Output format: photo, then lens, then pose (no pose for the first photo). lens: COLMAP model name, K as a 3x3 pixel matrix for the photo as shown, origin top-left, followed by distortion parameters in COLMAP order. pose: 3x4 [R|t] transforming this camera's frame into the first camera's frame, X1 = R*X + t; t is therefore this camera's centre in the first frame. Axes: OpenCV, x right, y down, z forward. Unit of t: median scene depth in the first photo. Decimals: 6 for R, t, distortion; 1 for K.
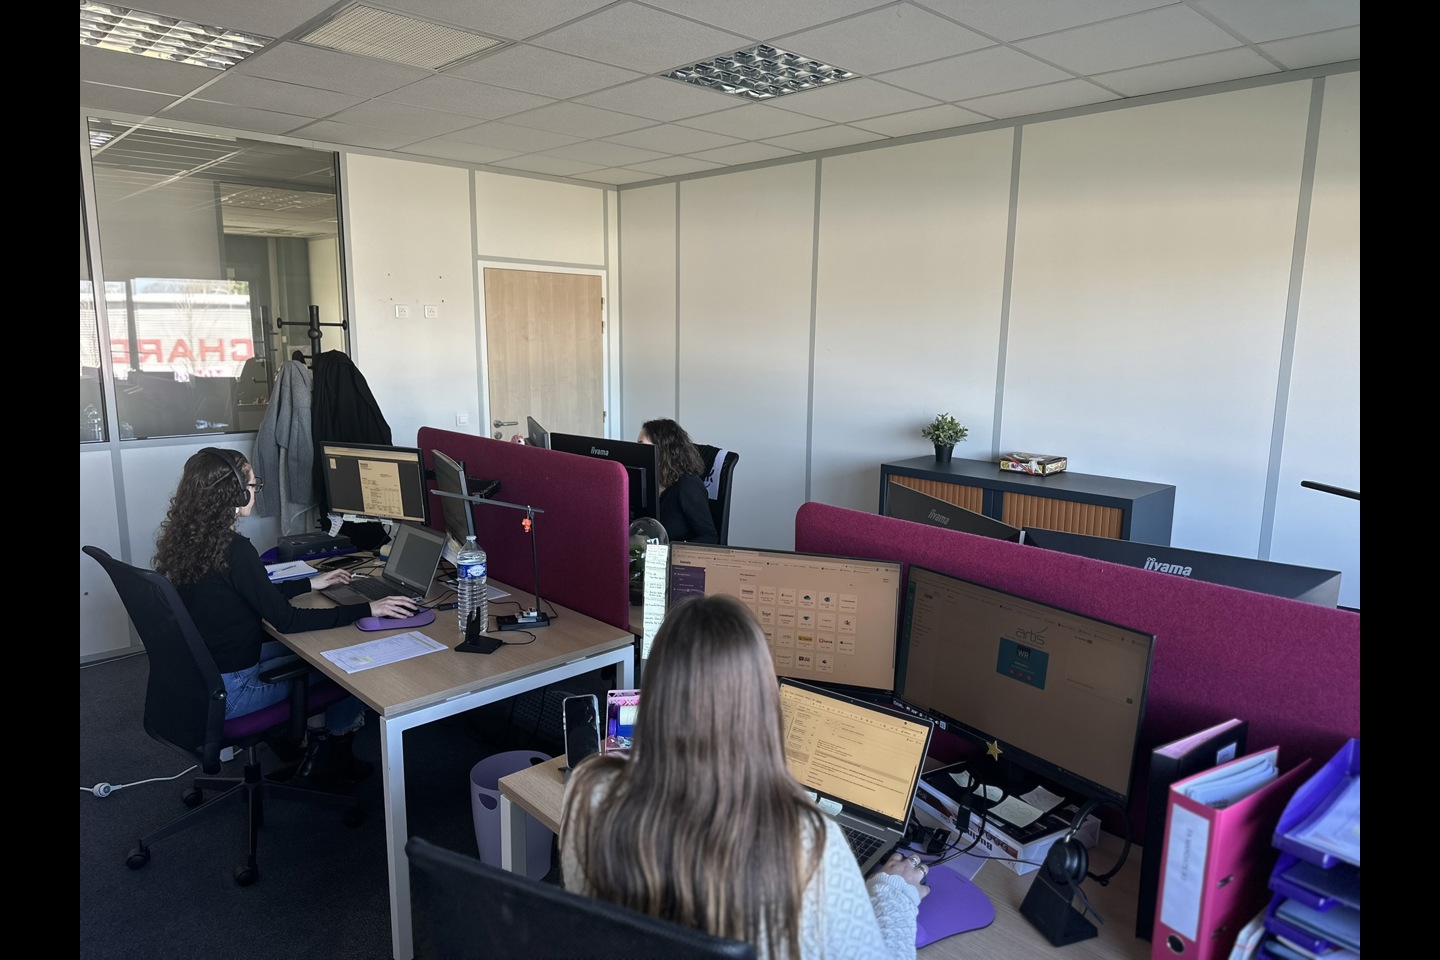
lens RADIAL K [[866.0, 0, 720.0], [0, 866.0, 480.0], [0, 0, 1]] dist [0.074353, -0.084523]
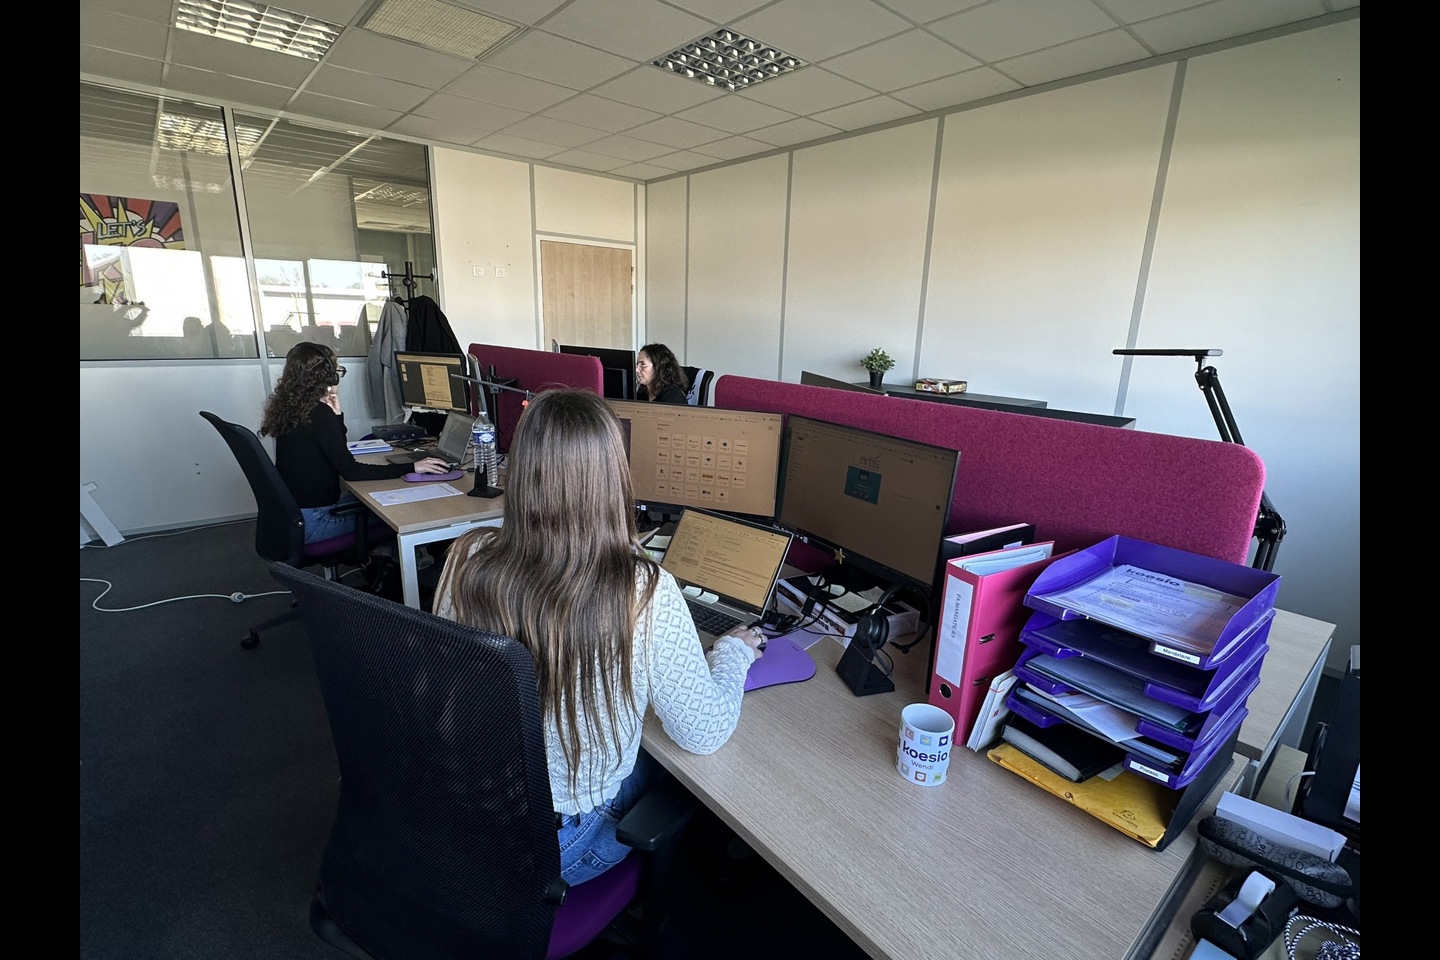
lens RADIAL K [[623.0, 0, 720.0], [0, 623.0, 480.0], [0, 0, 1]] dist [0.002027, 0.000066]
pose [[0.998844, 0.025764, -0.040576, 0.110534], [-0.022392, 0.996424, 0.081474, 0.082990], [0.042530, -0.080472, 0.995849, 0.076040]]
